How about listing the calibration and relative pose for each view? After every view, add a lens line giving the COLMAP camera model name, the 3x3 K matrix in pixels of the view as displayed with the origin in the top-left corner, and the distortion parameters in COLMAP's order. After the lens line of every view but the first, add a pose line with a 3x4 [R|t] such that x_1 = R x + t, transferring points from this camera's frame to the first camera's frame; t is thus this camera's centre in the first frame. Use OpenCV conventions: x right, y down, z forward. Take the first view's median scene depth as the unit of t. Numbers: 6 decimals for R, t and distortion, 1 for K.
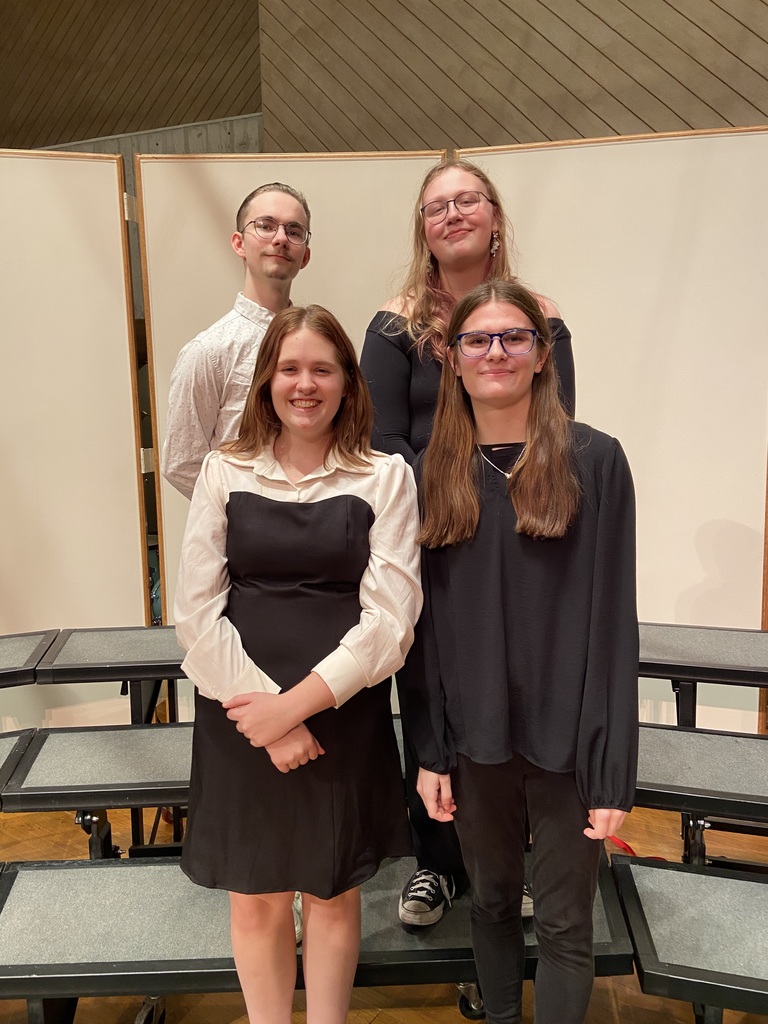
lens RADIAL K [[773.7, 0, 383.1], [0, 773.7, 477.2], [0, 0, 1]] dist [0.204144, -0.221769]
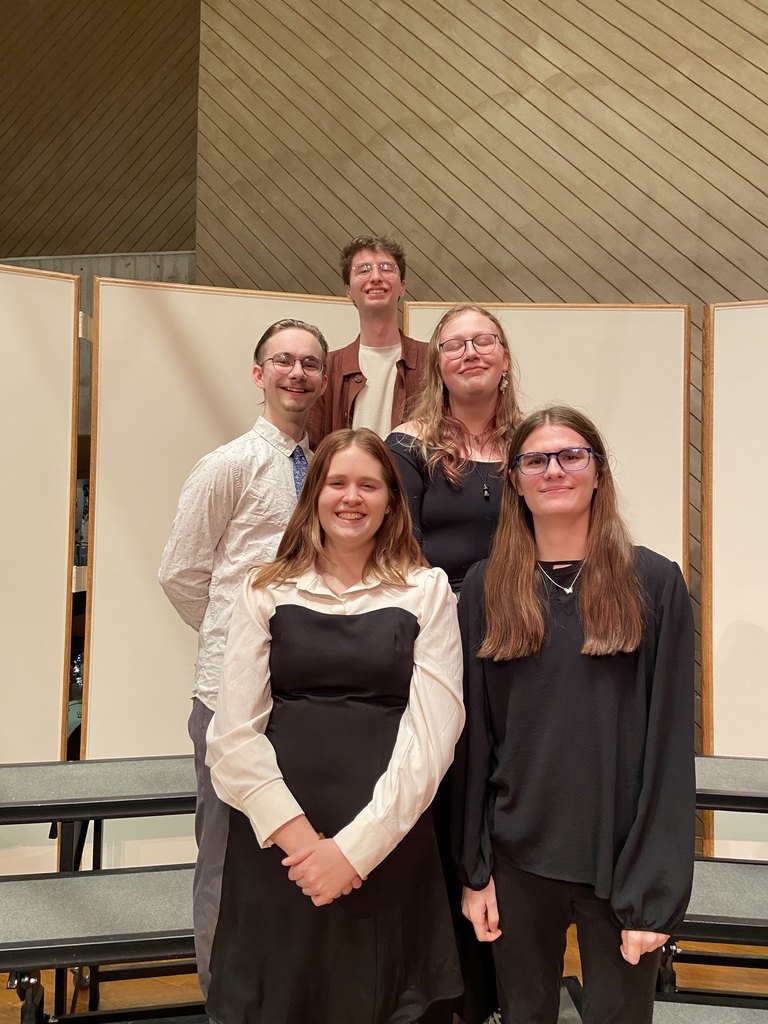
lens RADIAL K [[768.5, 0, 384.0], [0, 768.5, 512.0], [0, 0, 1]] dist [0.169777, -0.127655]
pose [[0.985534, 0.040565, 0.164551, -0.186214], [-0.019259, 0.991449, -0.129064, 0.025099], [-0.168379, 0.124028, 0.977888, -0.001337]]
